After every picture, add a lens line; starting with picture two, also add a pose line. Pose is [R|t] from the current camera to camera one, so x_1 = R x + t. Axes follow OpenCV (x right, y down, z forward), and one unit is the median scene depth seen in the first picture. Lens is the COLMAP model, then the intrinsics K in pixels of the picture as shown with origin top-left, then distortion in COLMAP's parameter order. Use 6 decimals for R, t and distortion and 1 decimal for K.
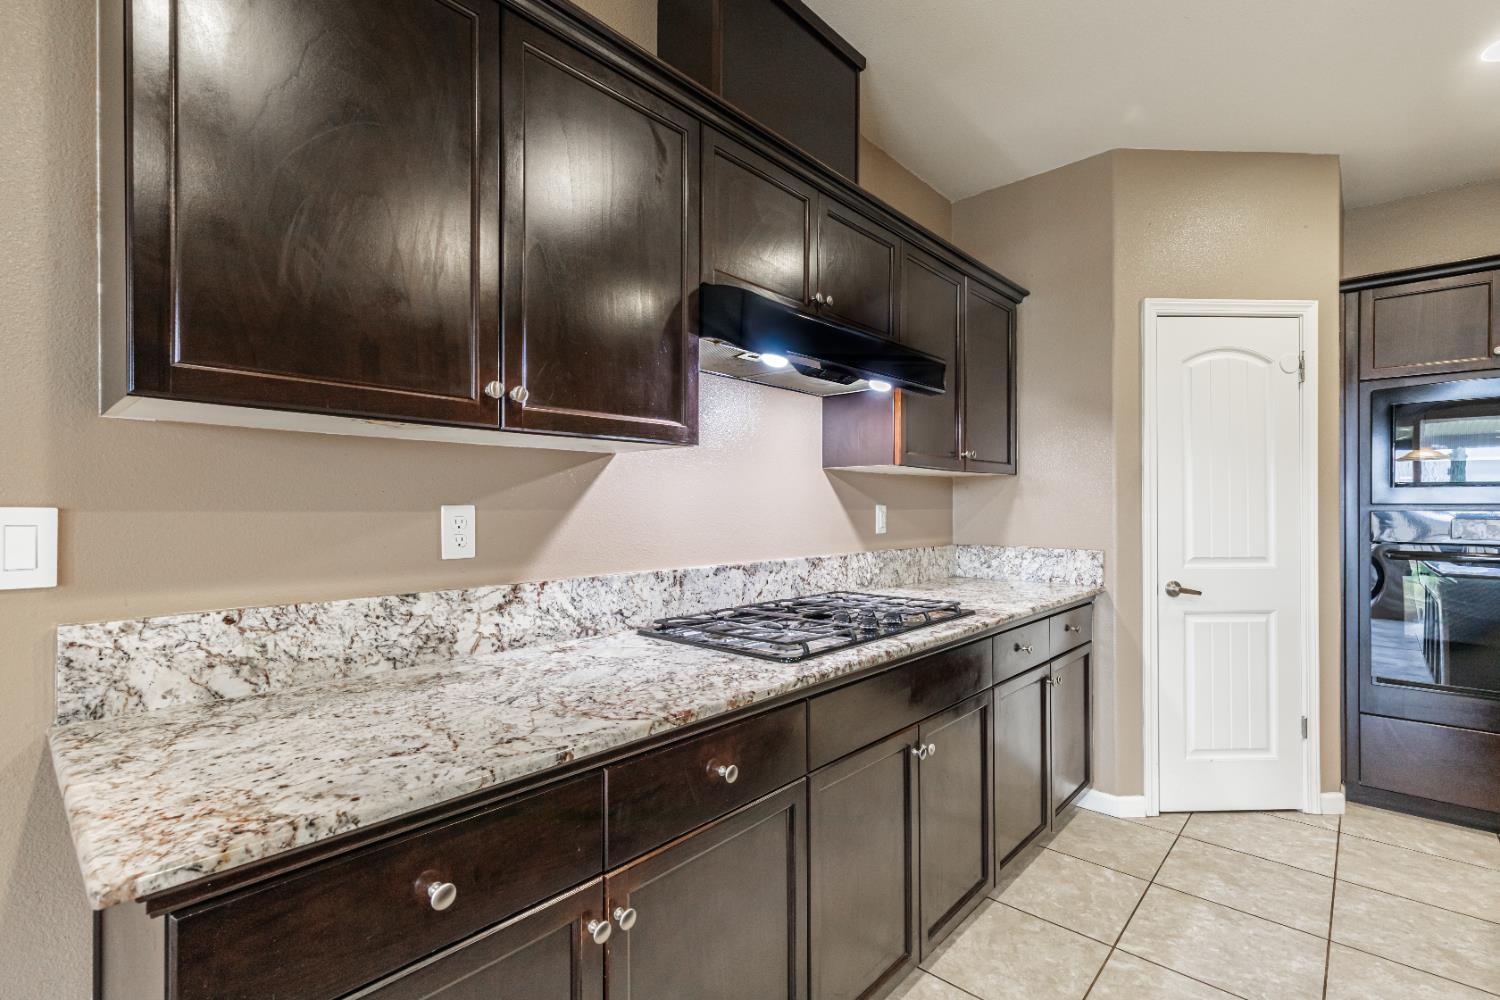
lens RADIAL K [[689.5, 0, 761.9], [0, 689.5, 506.3], [0, 0, 1]] dist [0.007427, -0.000799]
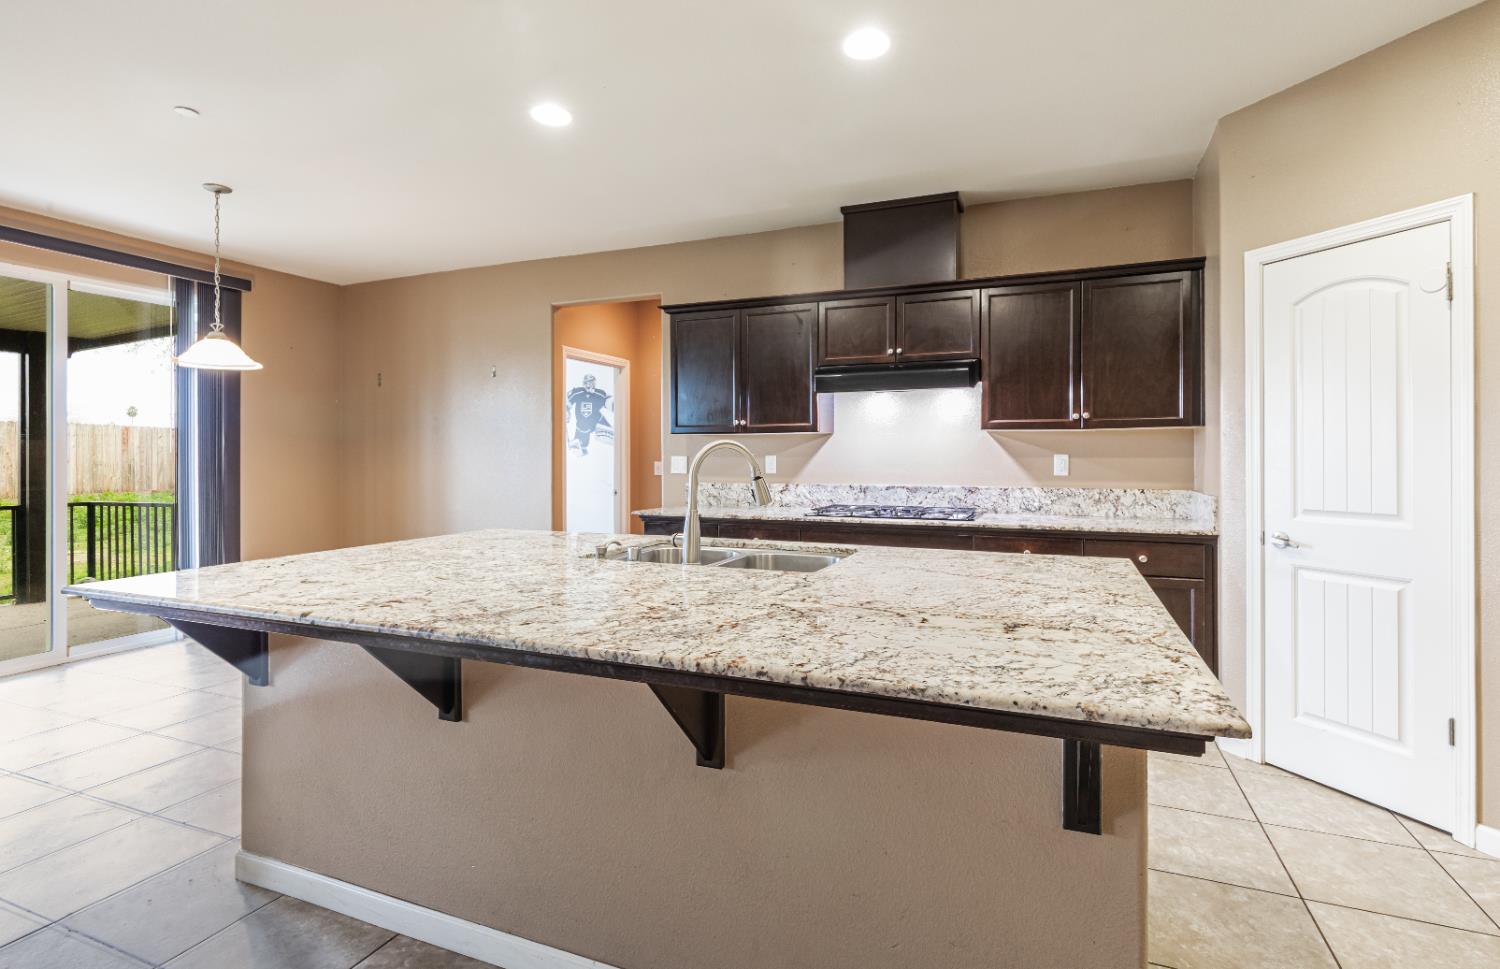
lens RADIAL K [[712.0, 0, 770.6], [0, 712.0, 458.9], [0, 0, 1]] dist [0.003630, 0.000052]
pose [[0.331069, 0.002626, -0.943603, 1.611841], [0.001791, 0.999993, 0.003411, 0.000720], [0.943605, -0.002819, 0.331061, -0.013575]]
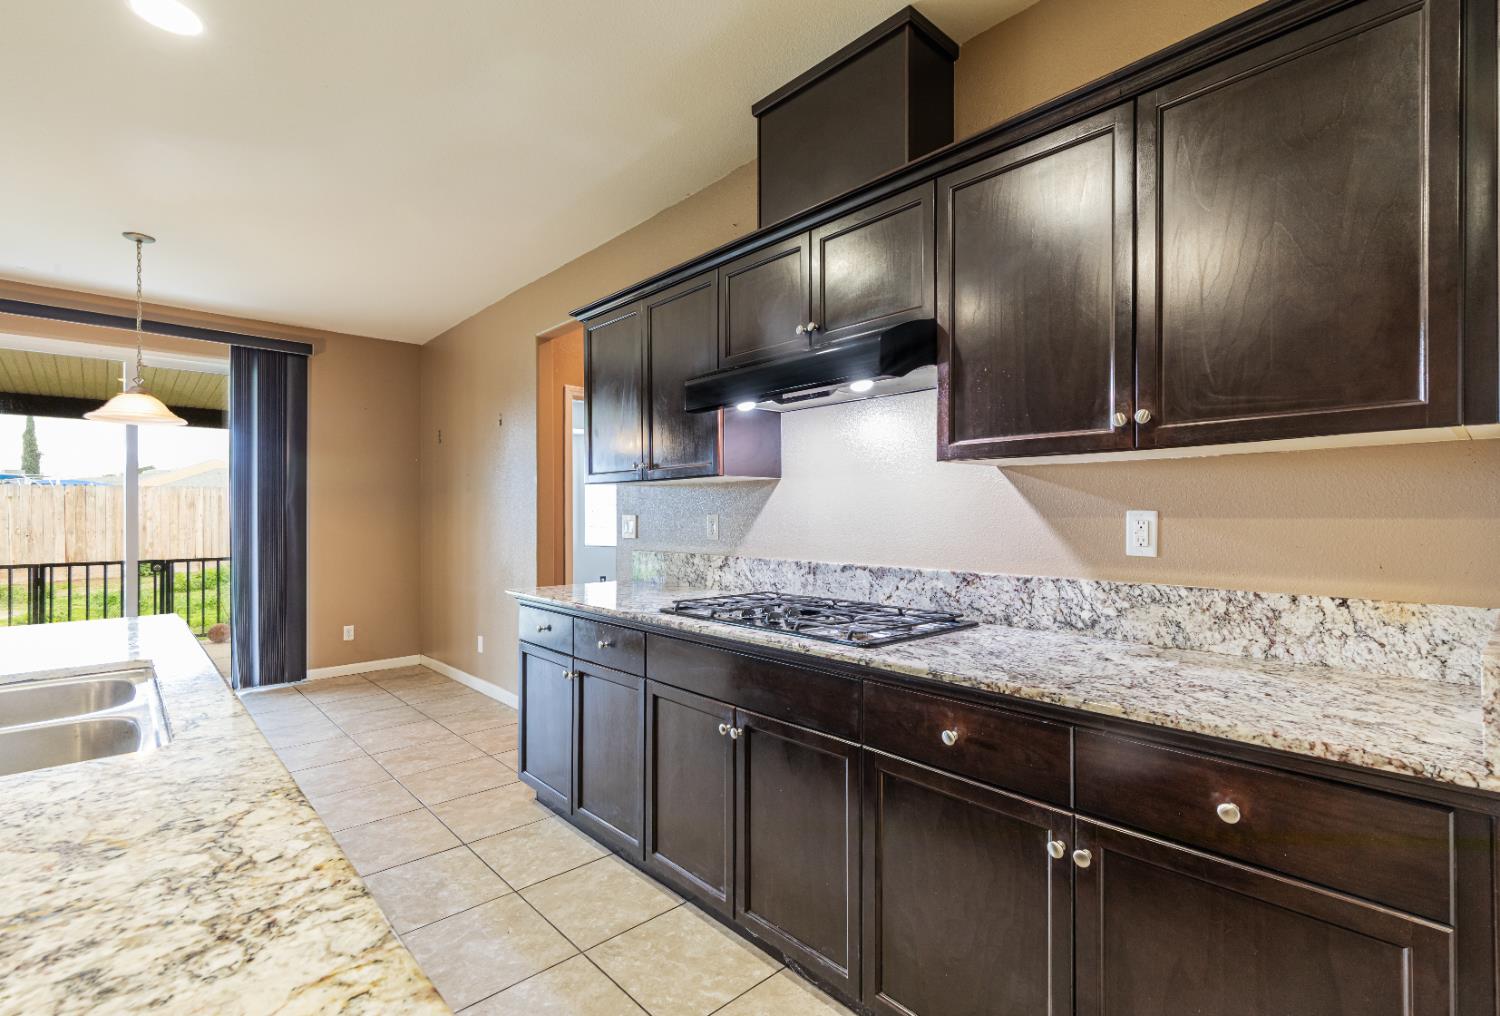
lens RADIAL K [[689.5, 0, 761.7], [0, 689.5, 514.8], [0, 0, 1]] dist [0.007427, -0.000799]
pose [[-0.097812, 0.000594, -0.995205, 1.024576], [0.003297, 0.999995, 0.000273, 0.000306], [0.995199, -0.003254, -0.097814, 0.878135]]
